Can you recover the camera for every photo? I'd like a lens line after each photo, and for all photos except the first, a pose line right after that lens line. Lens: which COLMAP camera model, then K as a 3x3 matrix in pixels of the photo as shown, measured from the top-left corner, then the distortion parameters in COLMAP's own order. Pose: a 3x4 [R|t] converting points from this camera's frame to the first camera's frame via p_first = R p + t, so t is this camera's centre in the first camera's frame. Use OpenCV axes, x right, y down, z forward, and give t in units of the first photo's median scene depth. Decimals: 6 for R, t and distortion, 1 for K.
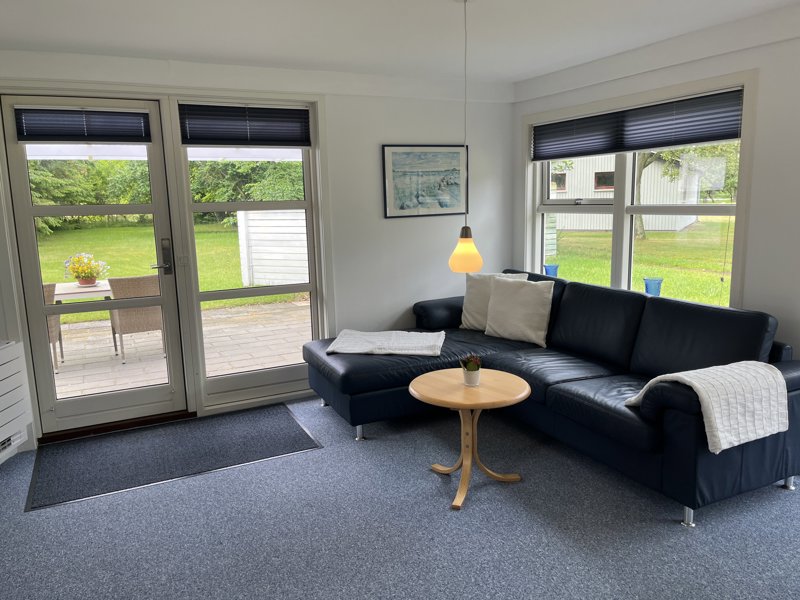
lens RADIAL K [[618.0, 0, 415.7], [0, 618.0, 314.0], [0, 0, 1]] dist [0.044553, -0.041723]
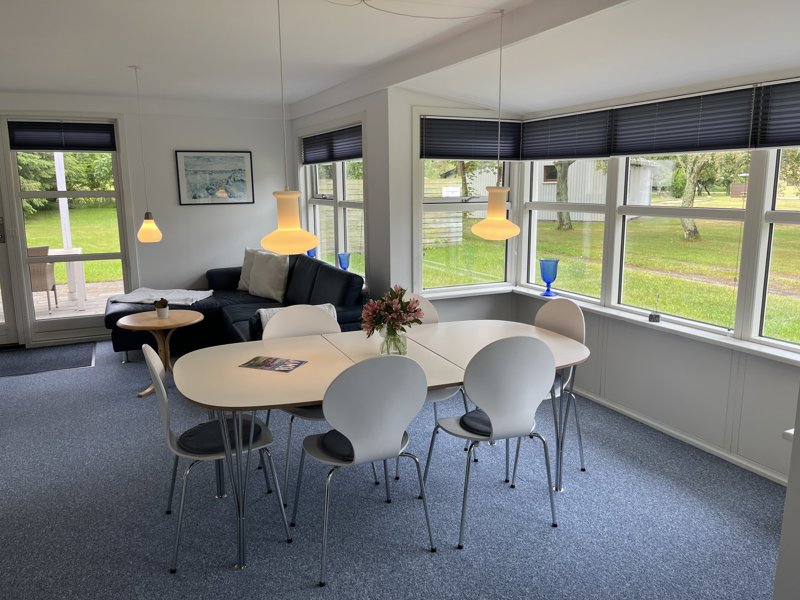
lens RADIAL K [[618.0, 0, 405.8], [0, 618.0, 299.7], [0, 0, 1]] dist [0.044553, -0.041723]
pose [[0.999604, 0.022262, -0.017224, 0.468563], [-0.022289, 0.999751, -0.001389, 0.039574], [0.017189, 0.001773, 0.999851, -0.330859]]
